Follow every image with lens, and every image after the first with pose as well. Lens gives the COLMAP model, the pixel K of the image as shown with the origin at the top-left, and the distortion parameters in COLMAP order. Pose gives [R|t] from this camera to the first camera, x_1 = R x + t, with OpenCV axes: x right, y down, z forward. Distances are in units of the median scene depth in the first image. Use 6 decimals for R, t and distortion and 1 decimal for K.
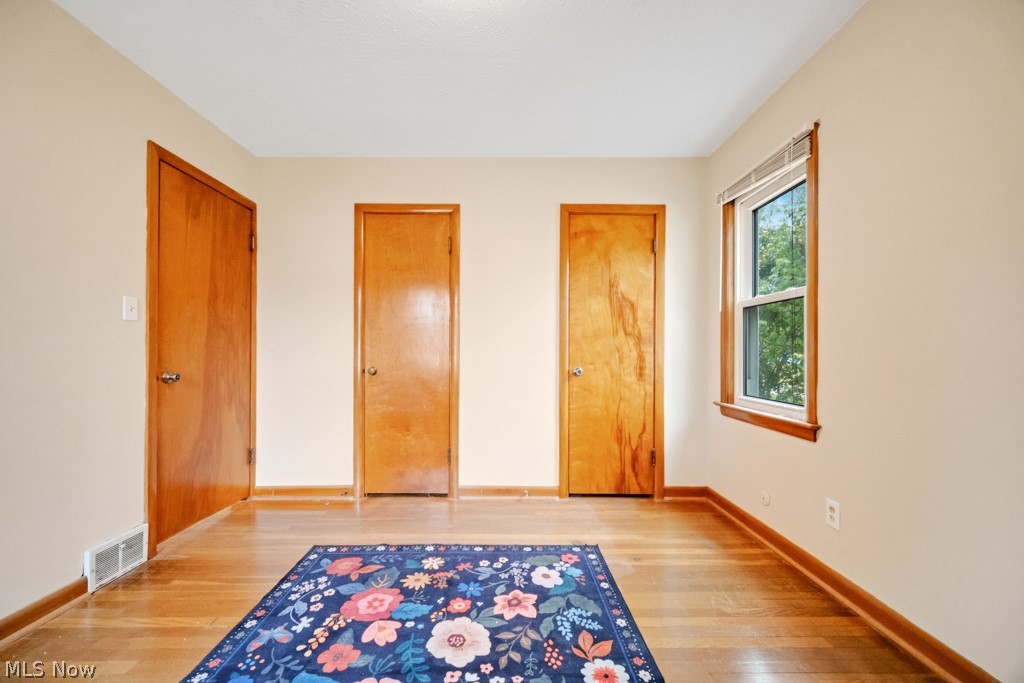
lens RADIAL K [[410.4, 0, 510.1], [0, 410.4, 352.4], [0, 0, 1]] dist [-0.002526, 0.000840]
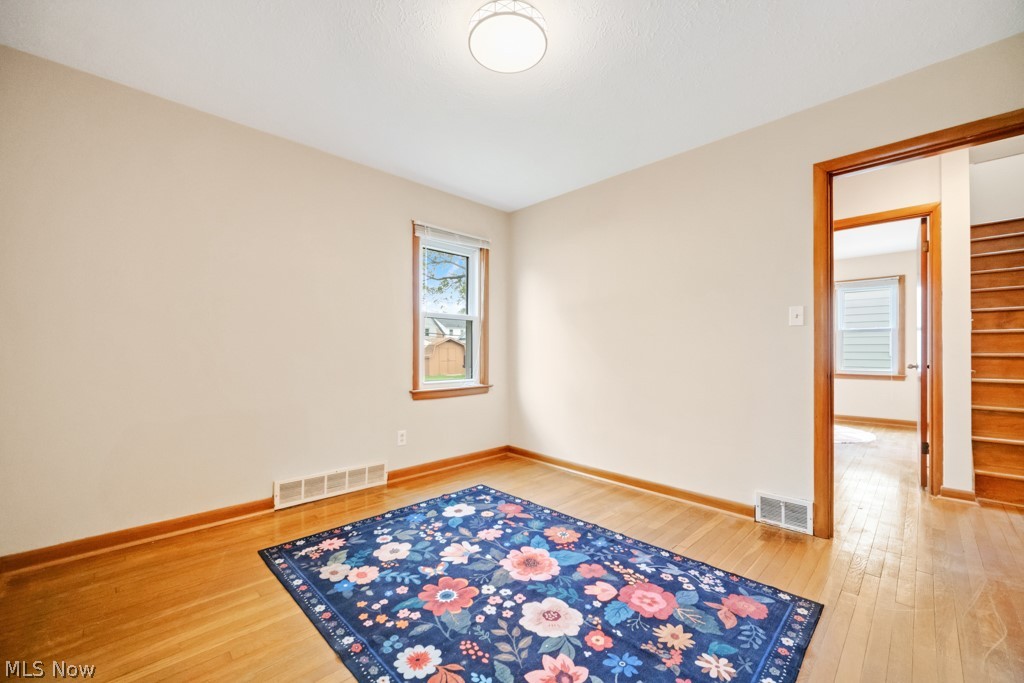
lens RADIAL K [[410.4, 0, 504.8], [0, 410.4, 342.5], [0, 0, 1]] dist [-0.002526, 0.000840]
pose [[-0.724197, -0.021228, -0.689266, 0.675074], [-0.004032, 0.999639, -0.026550, 0.009677], [0.689581, -0.016448, -0.724021, 1.602451]]
